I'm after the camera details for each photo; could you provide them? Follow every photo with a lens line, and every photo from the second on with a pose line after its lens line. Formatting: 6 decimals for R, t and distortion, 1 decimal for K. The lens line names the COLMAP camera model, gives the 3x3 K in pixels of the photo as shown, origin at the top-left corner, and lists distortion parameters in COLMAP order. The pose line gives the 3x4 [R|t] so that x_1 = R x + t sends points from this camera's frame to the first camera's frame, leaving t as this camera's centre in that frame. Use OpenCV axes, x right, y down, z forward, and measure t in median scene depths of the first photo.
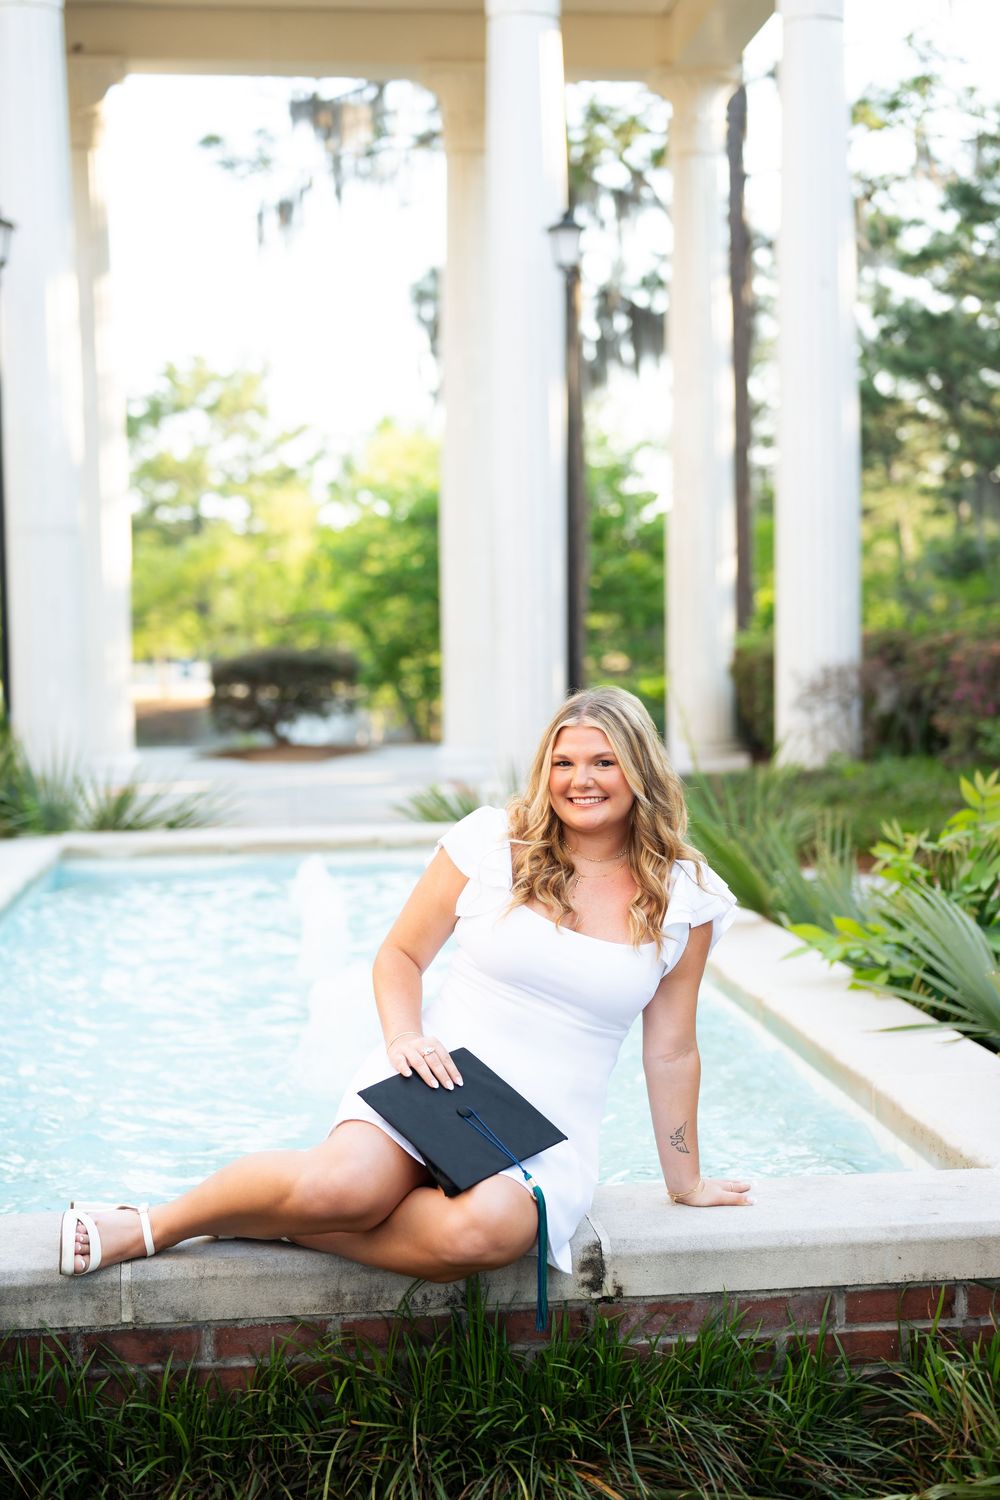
lens RADIAL K [[2154.8, 0, 500.0], [0, 2154.8, 750.0], [0, 0, 1]] dist [-0.036366, -0.059506]
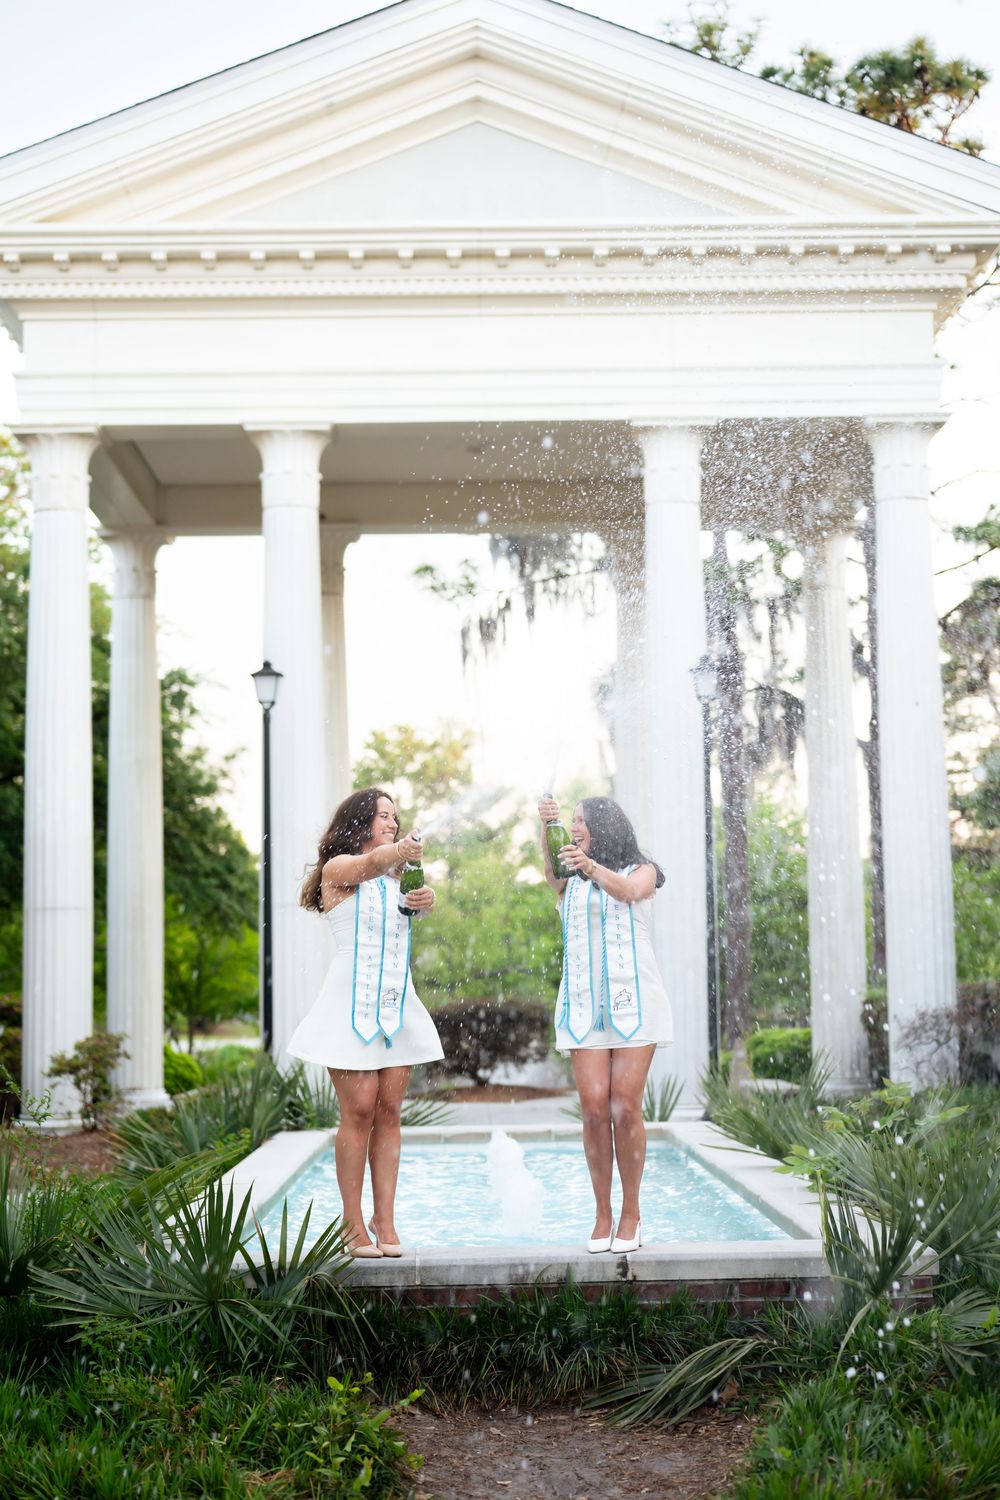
lens RADIAL K [[2133.0, 0, 500.0], [0, 2133.0, 750.0], [0, 0, 1]] dist [0.017475, 0.021710]
pose [[0.995770, -0.011266, -0.091188, 0.014096], [-0.003790, 0.986573, -0.163274, 0.008196], [0.091804, 0.162929, 0.982357, -0.145815]]
